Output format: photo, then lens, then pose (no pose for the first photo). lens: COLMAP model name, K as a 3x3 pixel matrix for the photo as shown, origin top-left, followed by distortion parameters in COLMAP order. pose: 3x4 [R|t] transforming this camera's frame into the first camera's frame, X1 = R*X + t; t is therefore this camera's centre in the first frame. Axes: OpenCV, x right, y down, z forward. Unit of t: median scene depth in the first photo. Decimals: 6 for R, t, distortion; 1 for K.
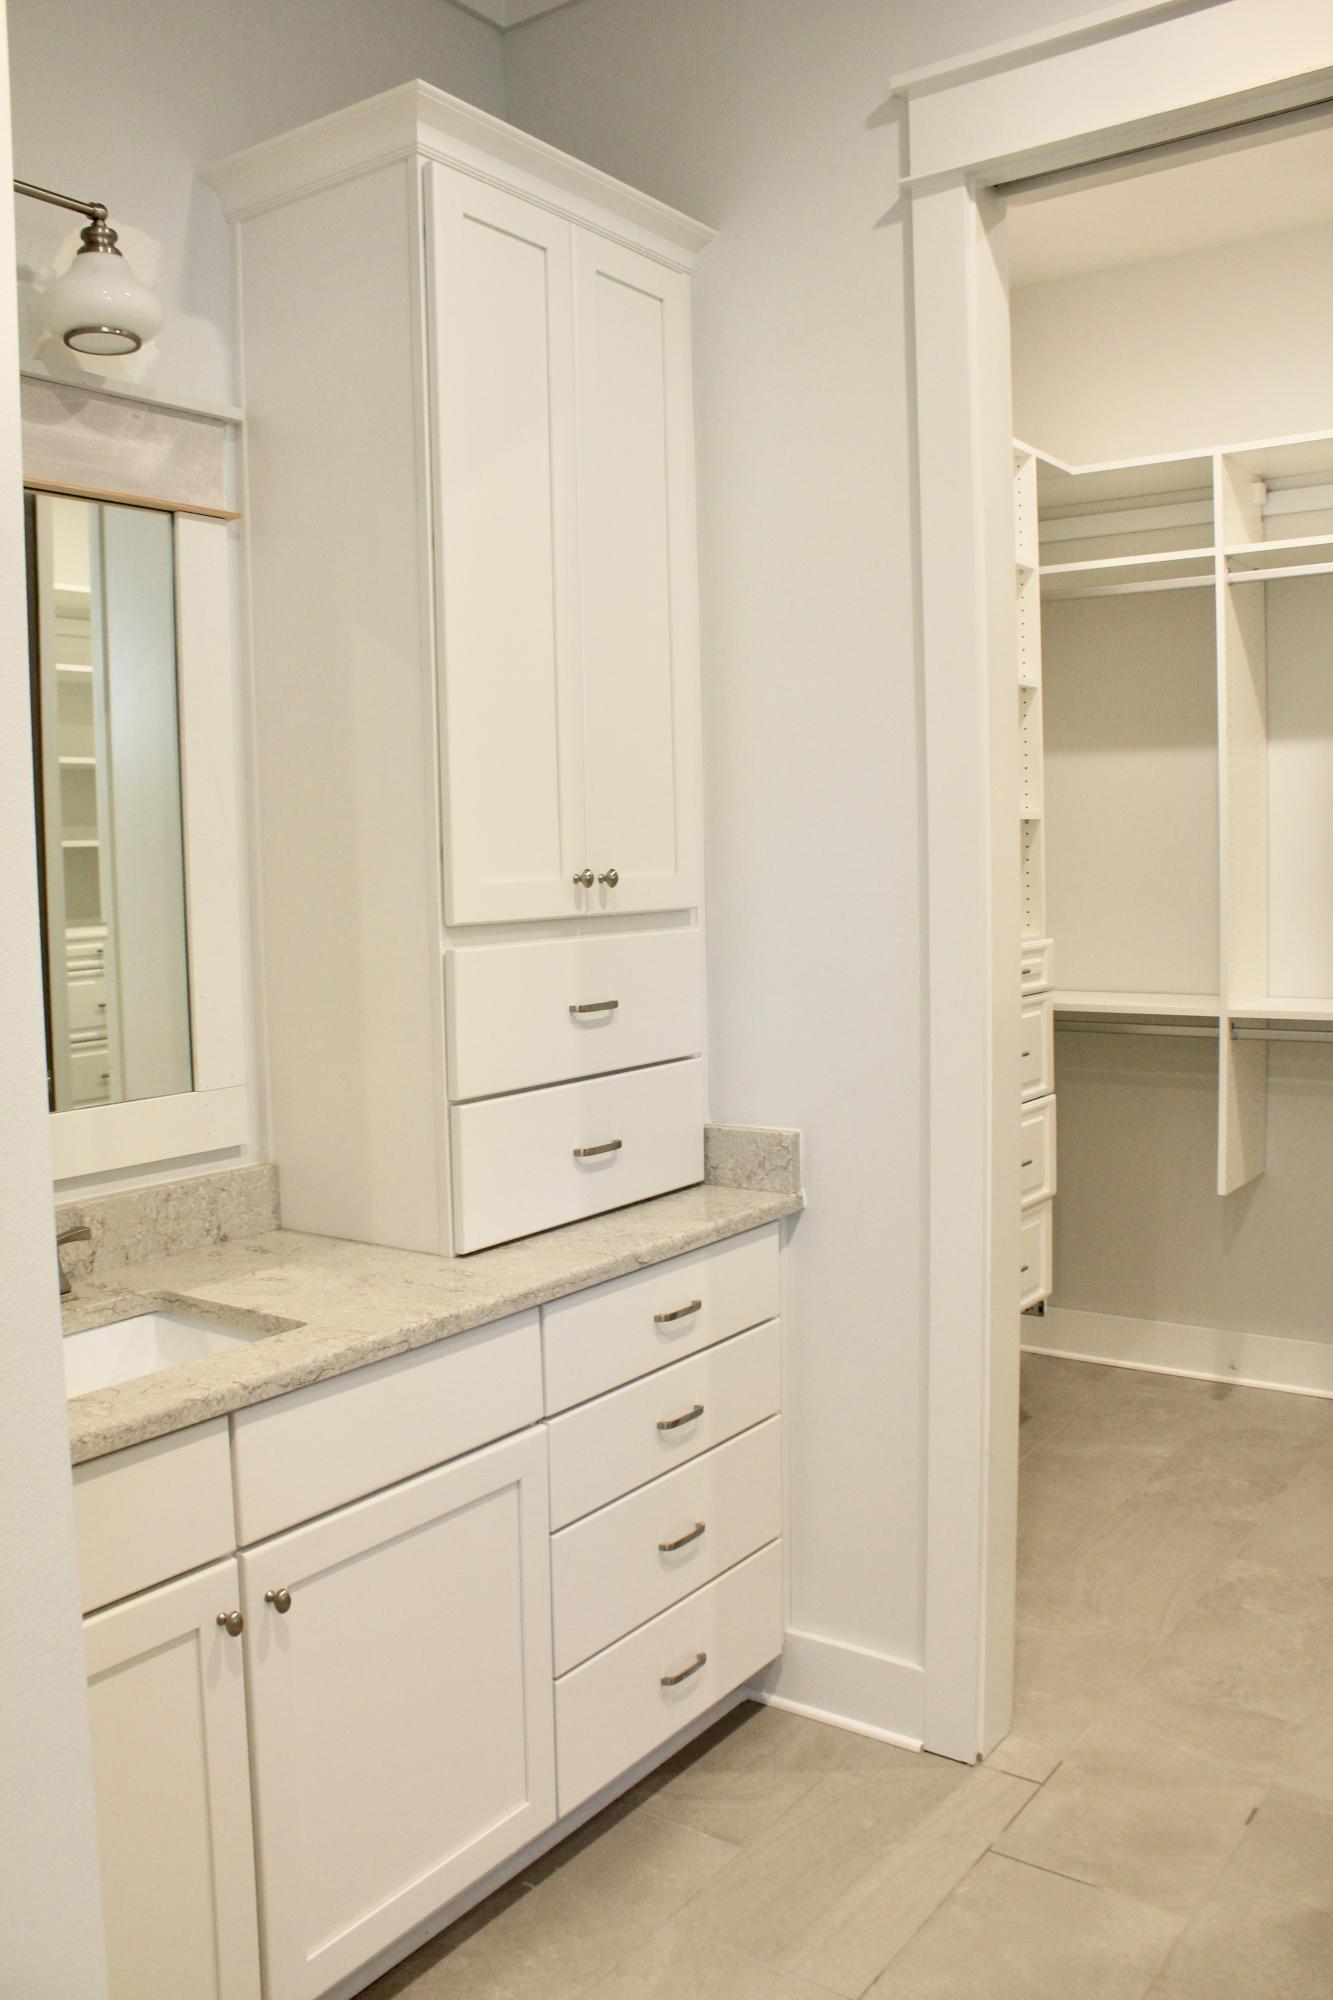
lens RADIAL K [[1667.5, 0, 665.6], [0, 1667.5, 999.4], [0, 0, 1]] dist [-0.169827, 0.146341]
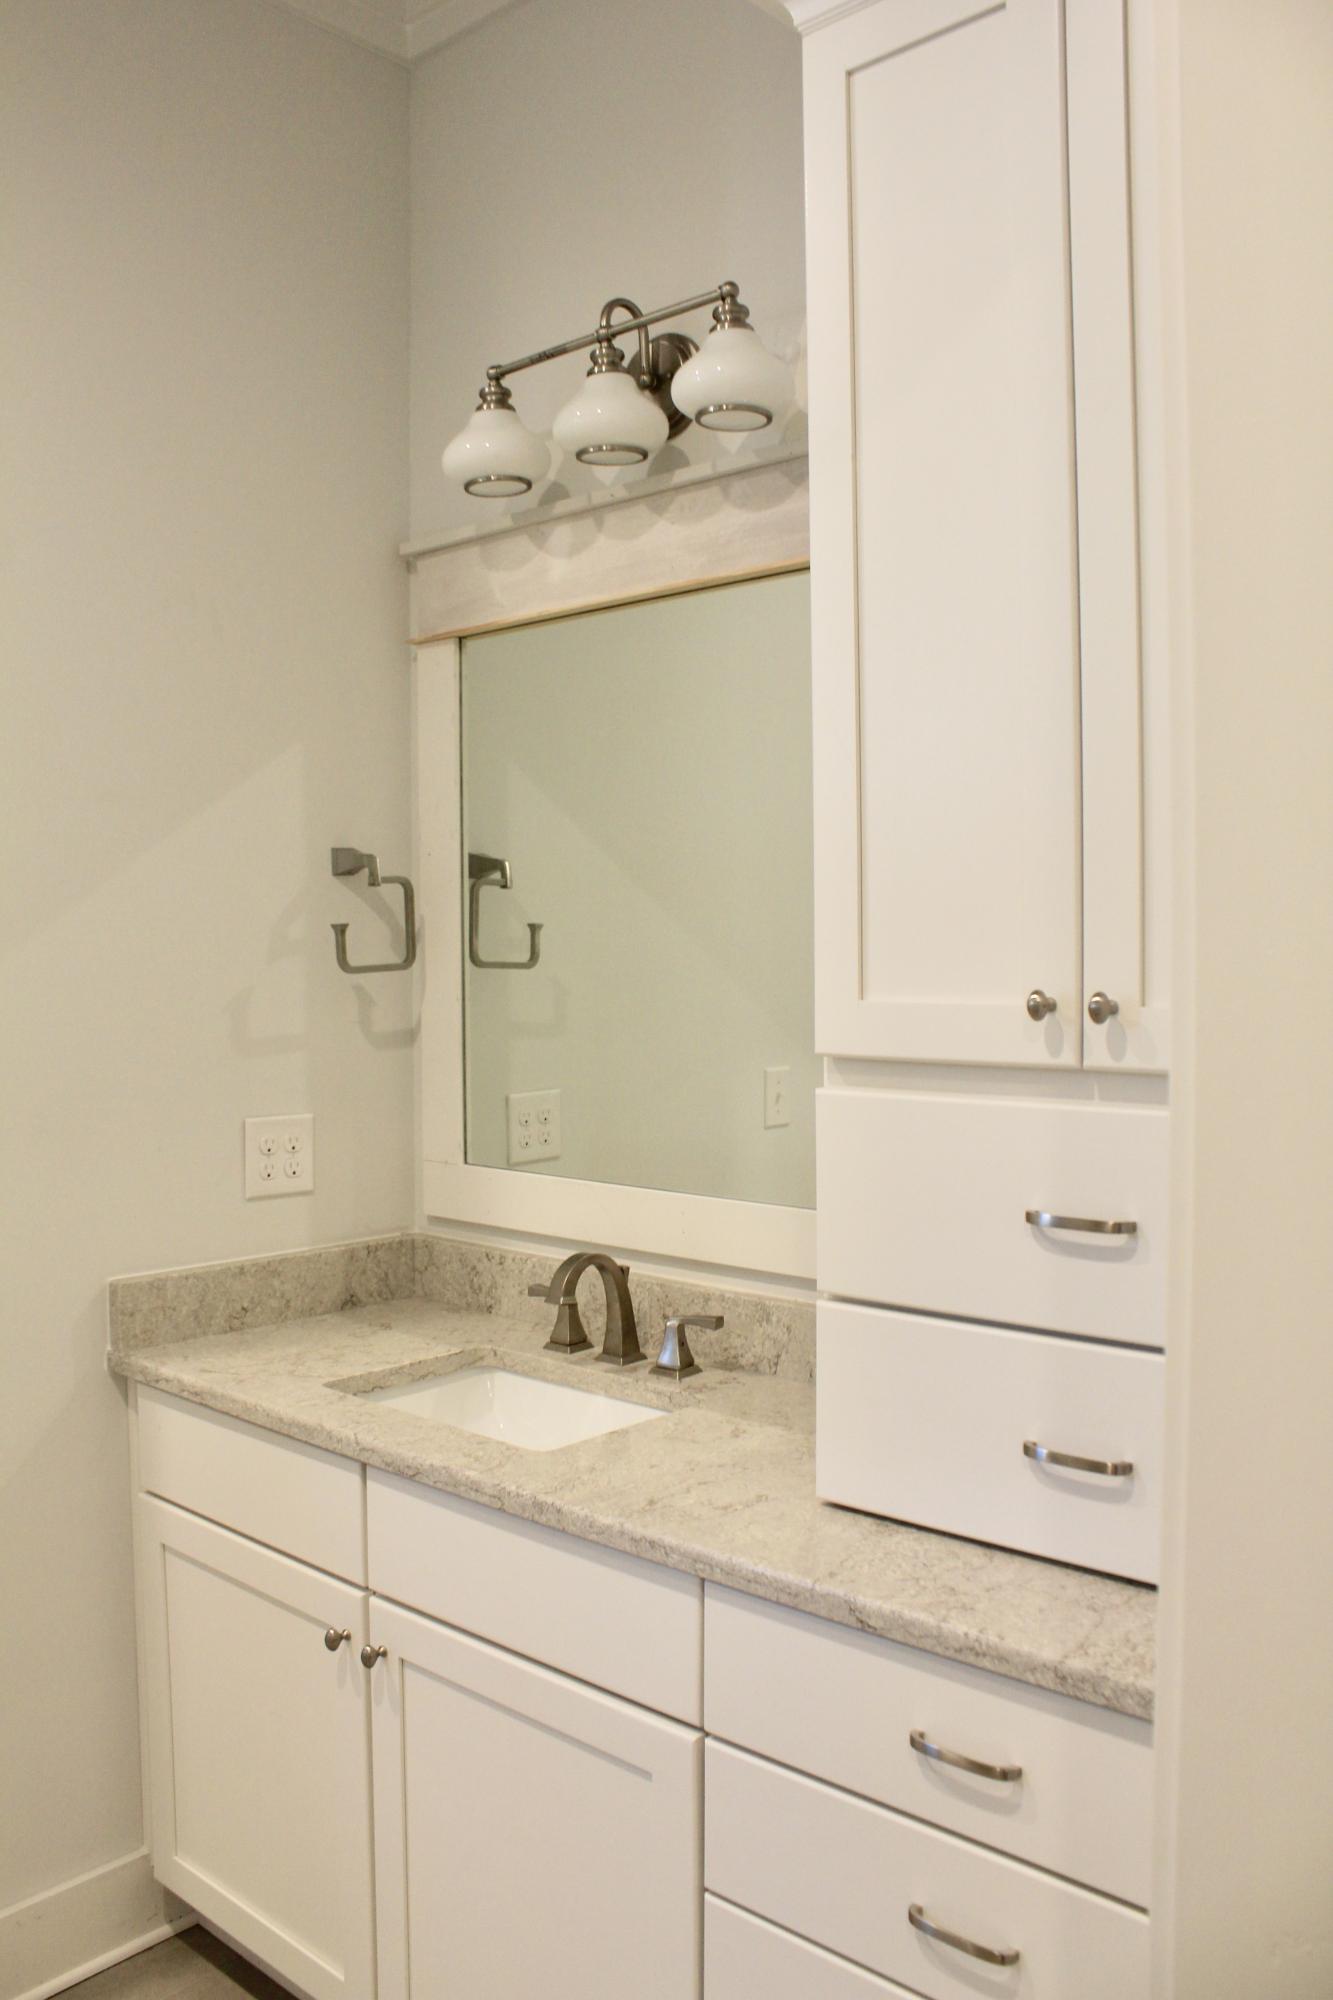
lens RADIAL K [[1667.5, 0, 667.0], [0, 1667.5, 993.3], [0, 0, 1]] dist [-0.169827, 0.146341]
pose [[-0.126998, 0.049690, -0.990658, 0.613638], [-0.076220, 0.995303, 0.059694, -0.111471], [0.988970, 0.083089, -0.122614, 1.025600]]
